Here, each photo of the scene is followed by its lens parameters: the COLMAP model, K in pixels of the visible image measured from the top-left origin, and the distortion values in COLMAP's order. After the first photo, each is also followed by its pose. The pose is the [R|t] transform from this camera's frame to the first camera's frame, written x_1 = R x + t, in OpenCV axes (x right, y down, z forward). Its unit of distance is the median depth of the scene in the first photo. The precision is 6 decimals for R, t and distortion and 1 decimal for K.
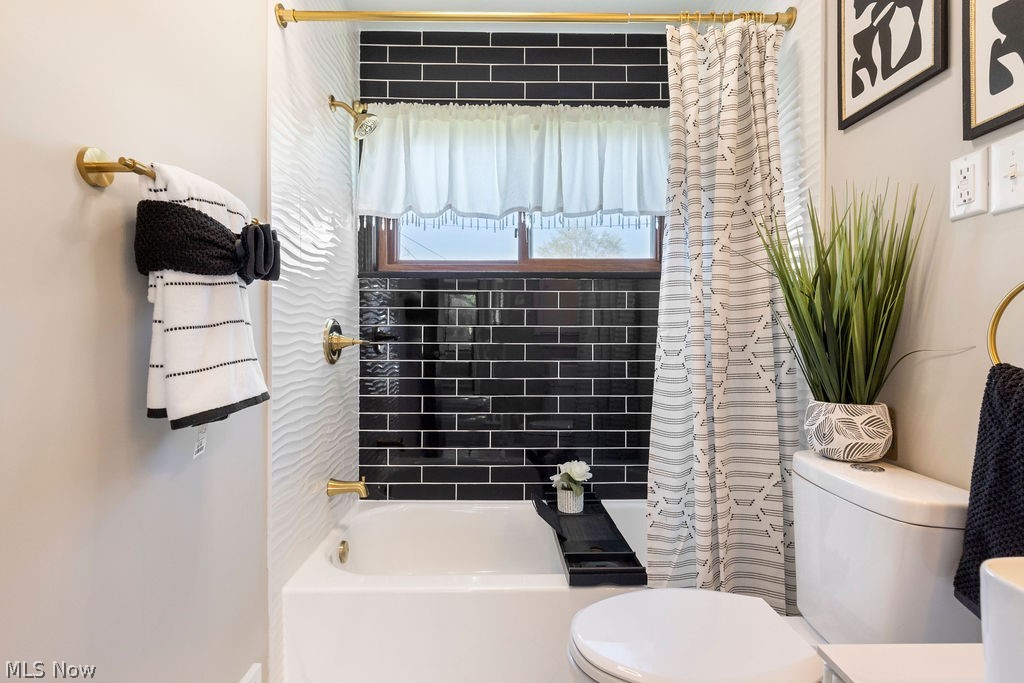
lens RADIAL K [[488.2, 0, 511.3], [0, 488.2, 332.7], [0, 0, 1]] dist [-0.002491, -0.000209]
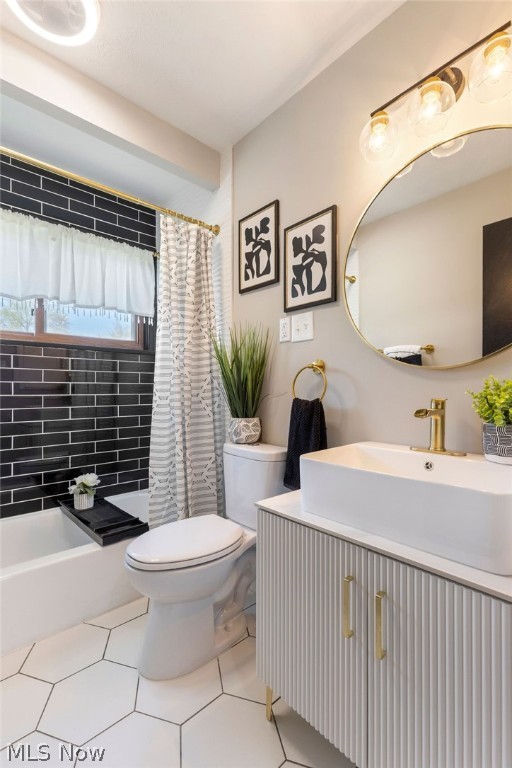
lens RADIAL K [[350.4, 0, 254.7], [0, 350.4, 389.3], [0, 0, 1]] dist [0.004485, 0.000064]
pose [[0.746933, -0.000875, 0.664899, -0.274750], [-0.000165, 0.999999, 0.001501, 0.006639], [-0.664900, -0.001231, 0.746932, -0.185114]]
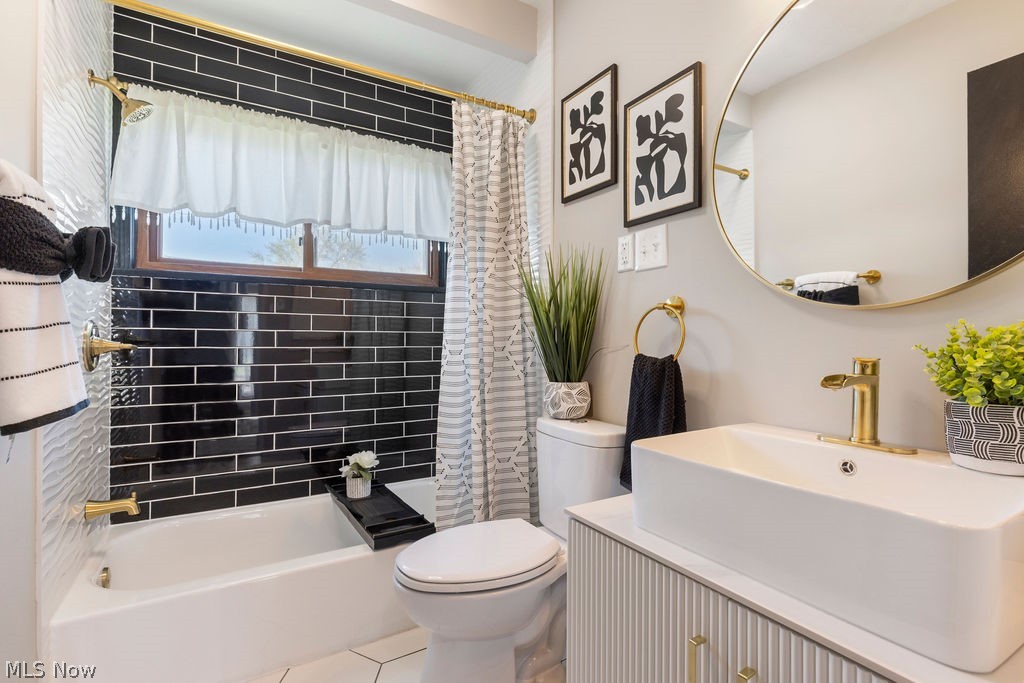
lens RADIAL K [[488.2, 0, 514.2], [0, 488.2, 335.5], [0, 0, 1]] dist [-0.002491, -0.000209]
pose [[0.862309, 0.005579, 0.506352, -0.193611], [-0.002426, 0.999973, -0.006886, 0.004068], [-0.506377, 0.004710, 0.862299, -0.202509]]
